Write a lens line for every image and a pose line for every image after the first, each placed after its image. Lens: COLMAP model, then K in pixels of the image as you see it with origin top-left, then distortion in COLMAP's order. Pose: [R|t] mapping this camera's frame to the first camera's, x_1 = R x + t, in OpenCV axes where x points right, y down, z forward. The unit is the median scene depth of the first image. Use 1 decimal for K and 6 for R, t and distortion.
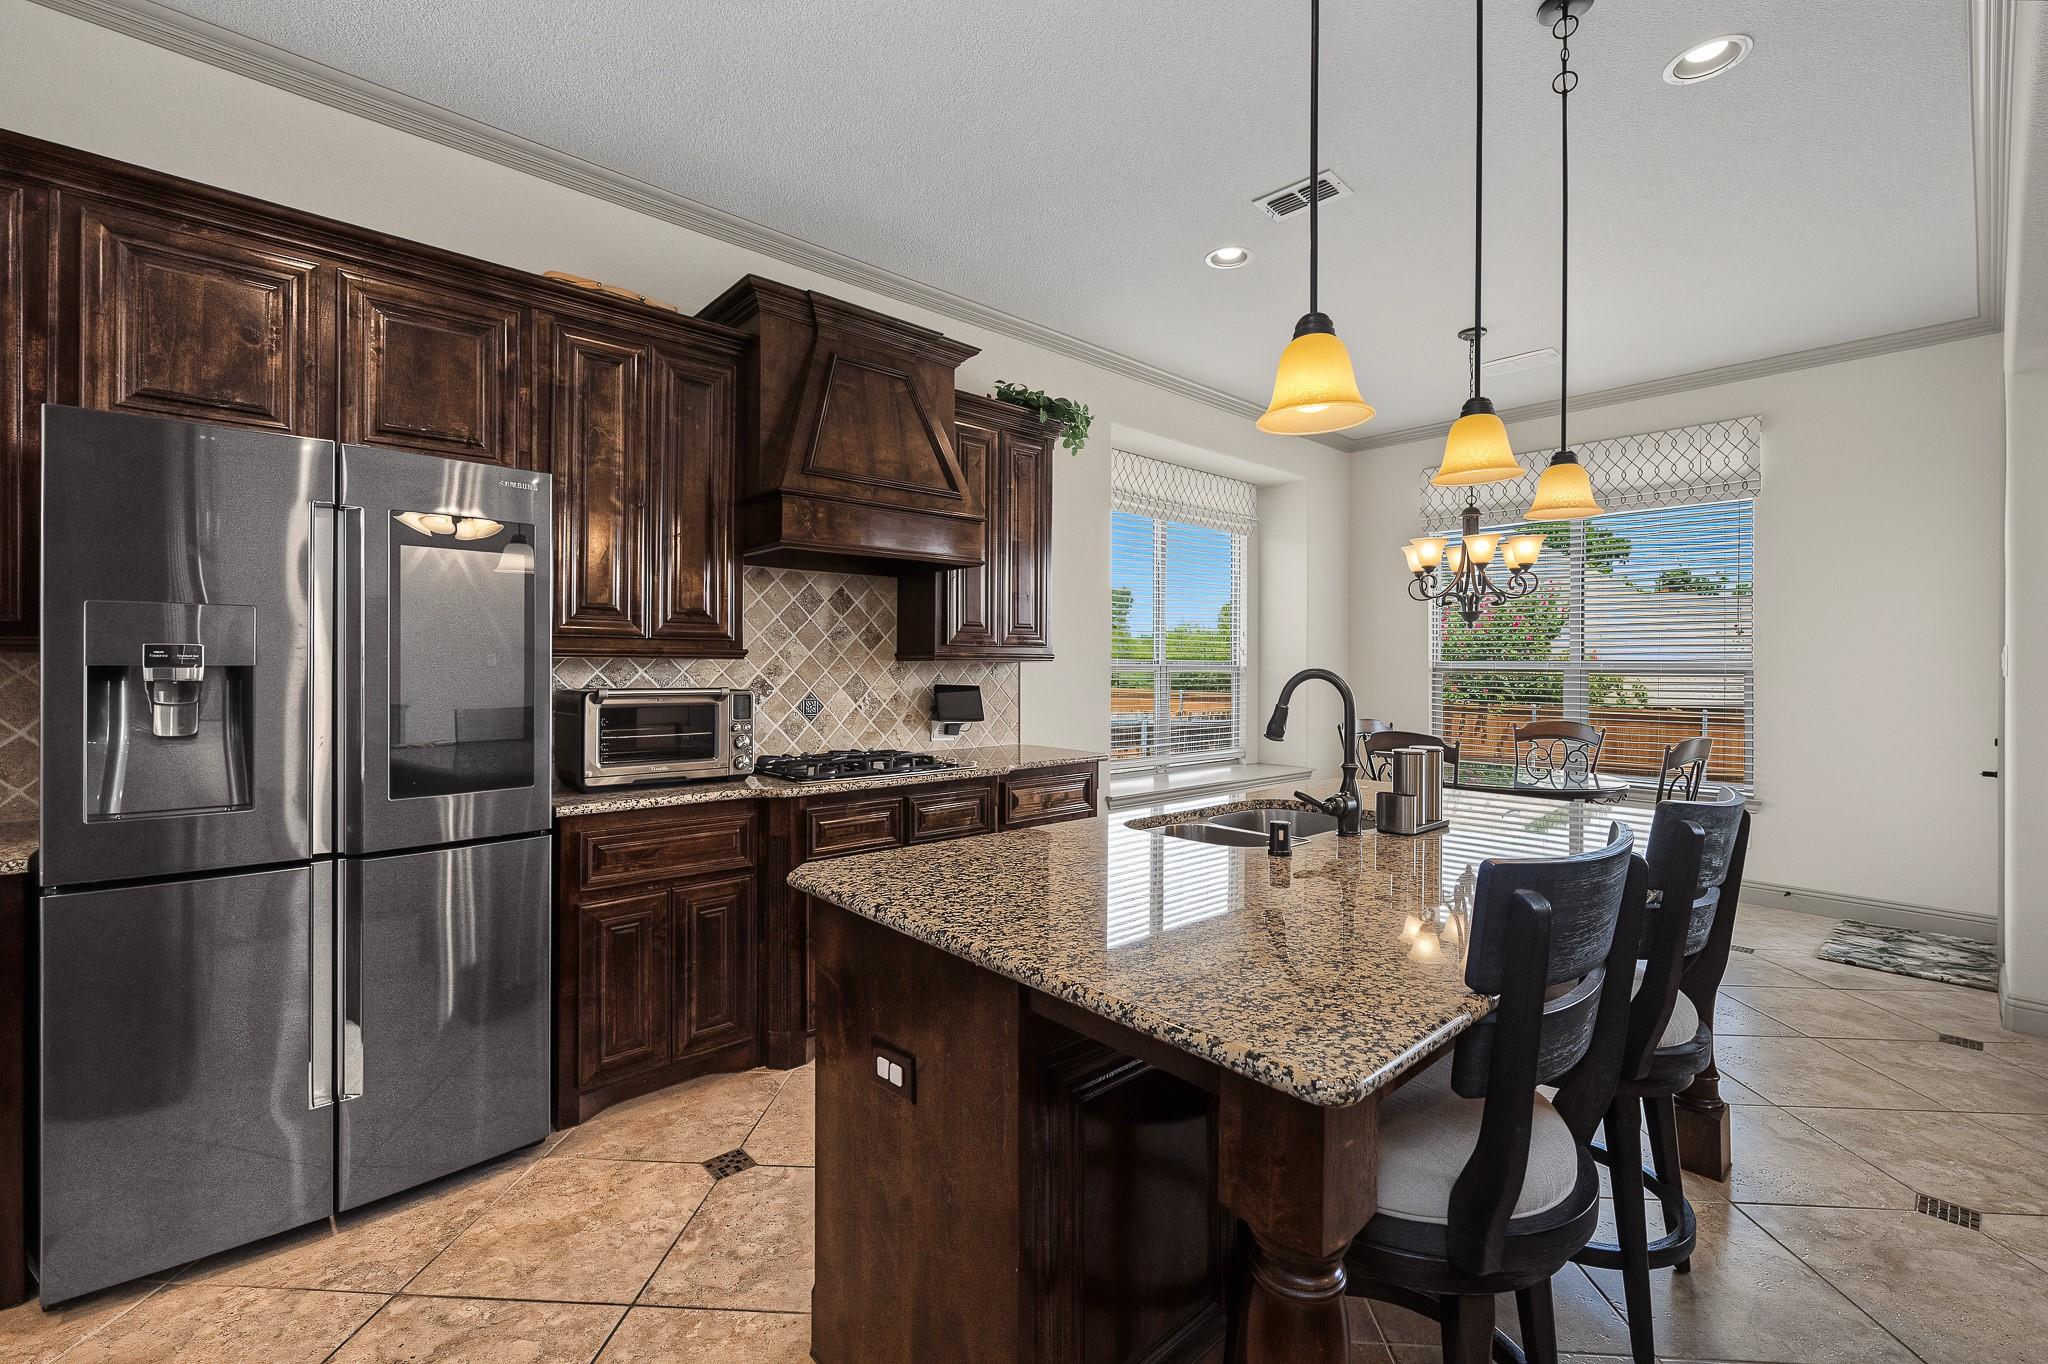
lens RADIAL K [[874.3, 0, 1033.0], [0, 874.3, 665.9], [0, 0, 1]] dist [0.021361, 0.000408]
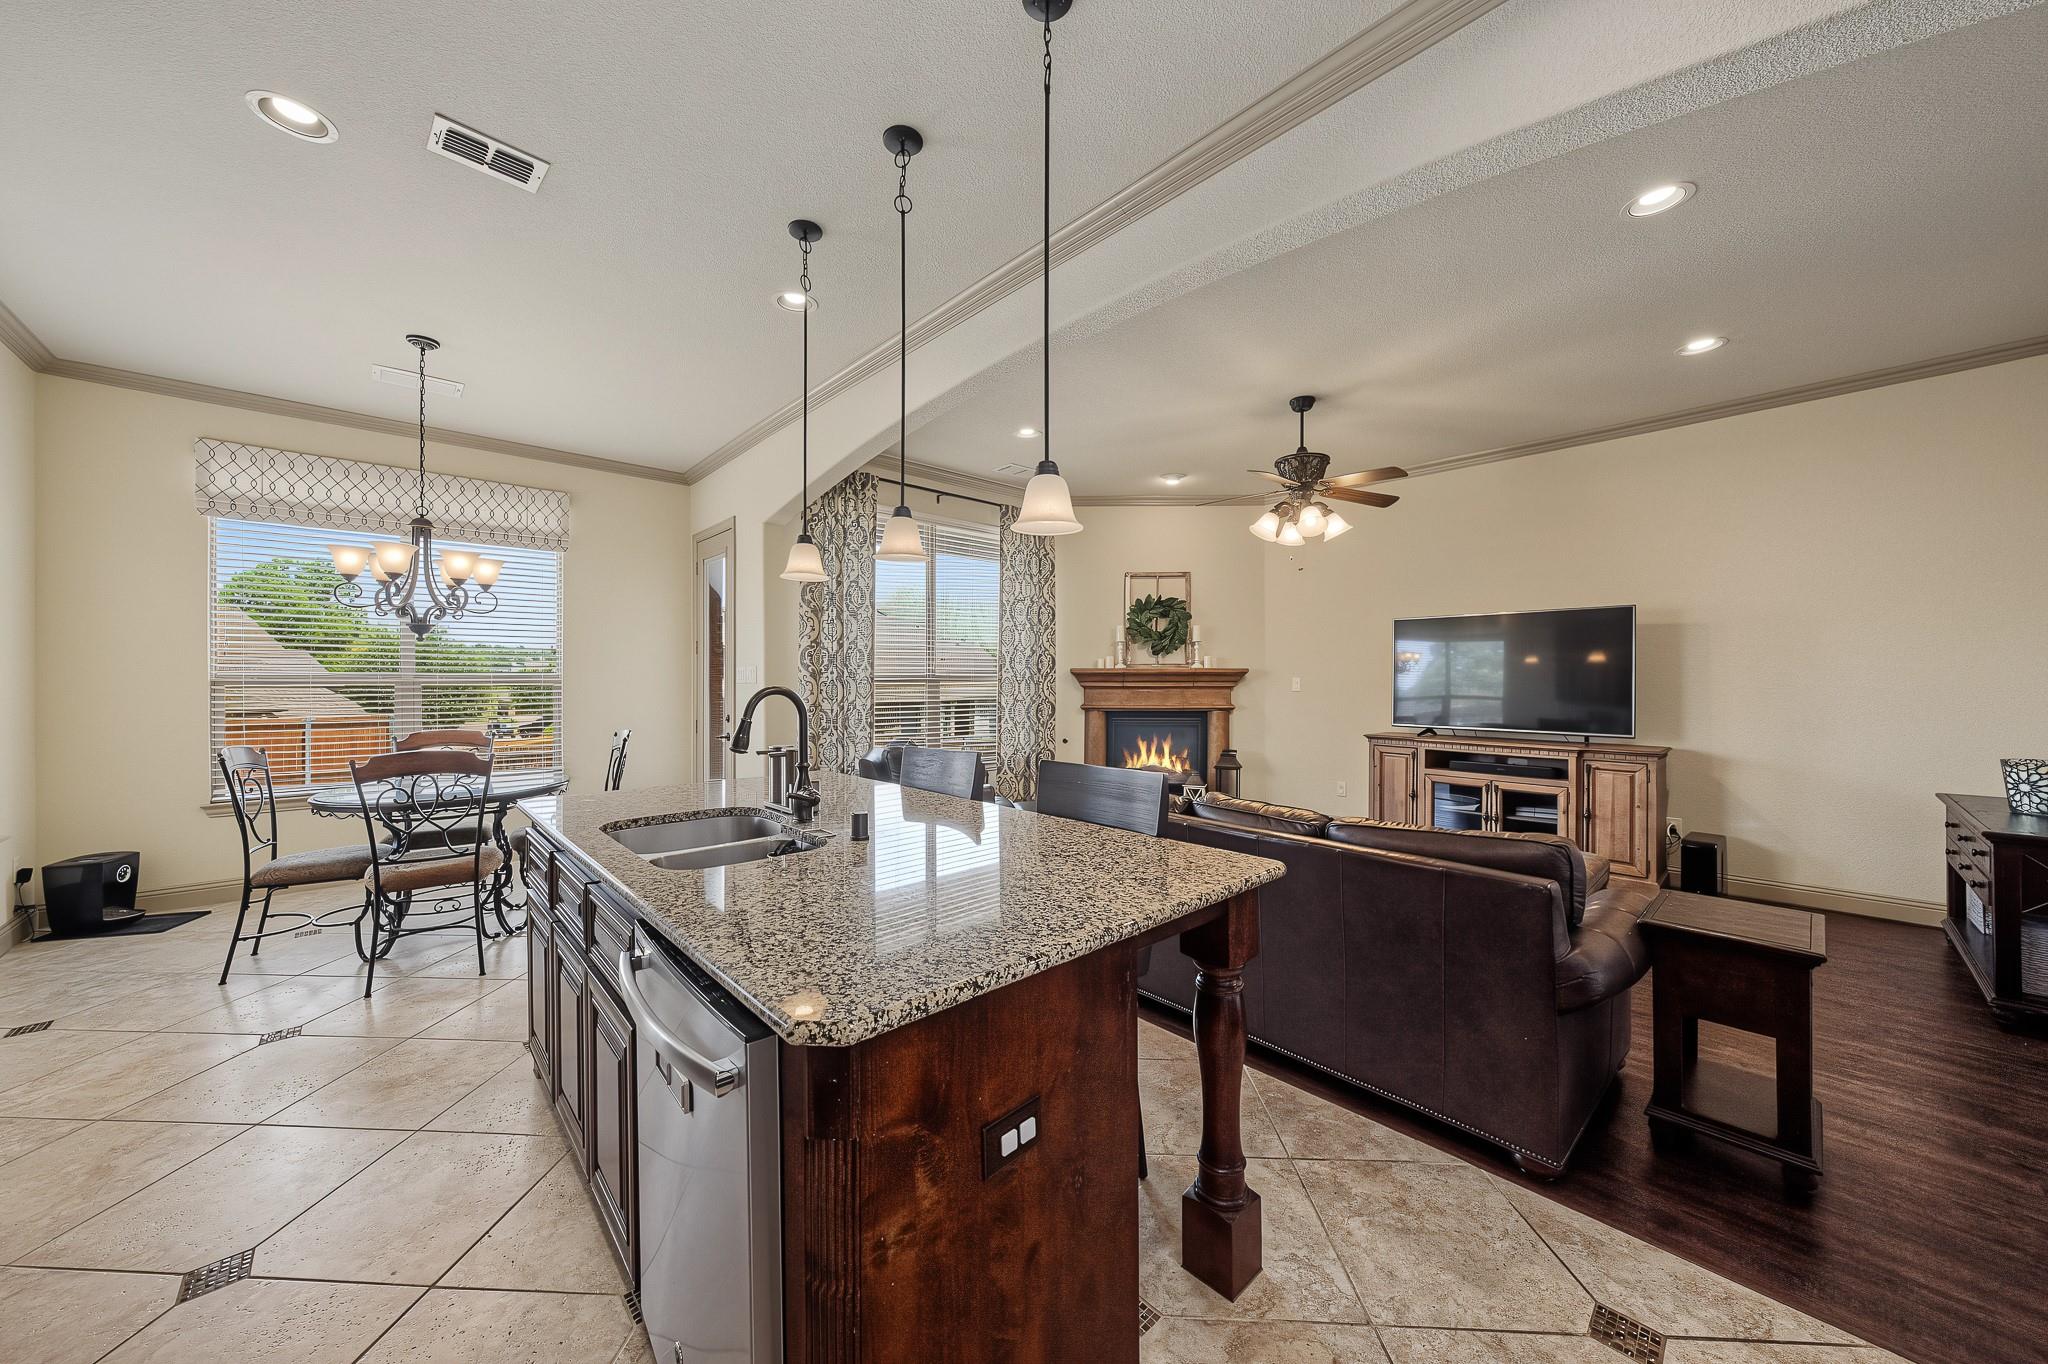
lens RADIAL K [[704.5, 0, 1026.0], [0, 704.5, 676.3], [0, 0, 1]] dist [-0.004650, 0.000016]
pose [[-0.005068, -0.006325, 0.999967, -0.358649], [0.002515, 0.999977, 0.006337, -0.007701], [-0.999984, 0.002547, -0.005052, 0.402392]]
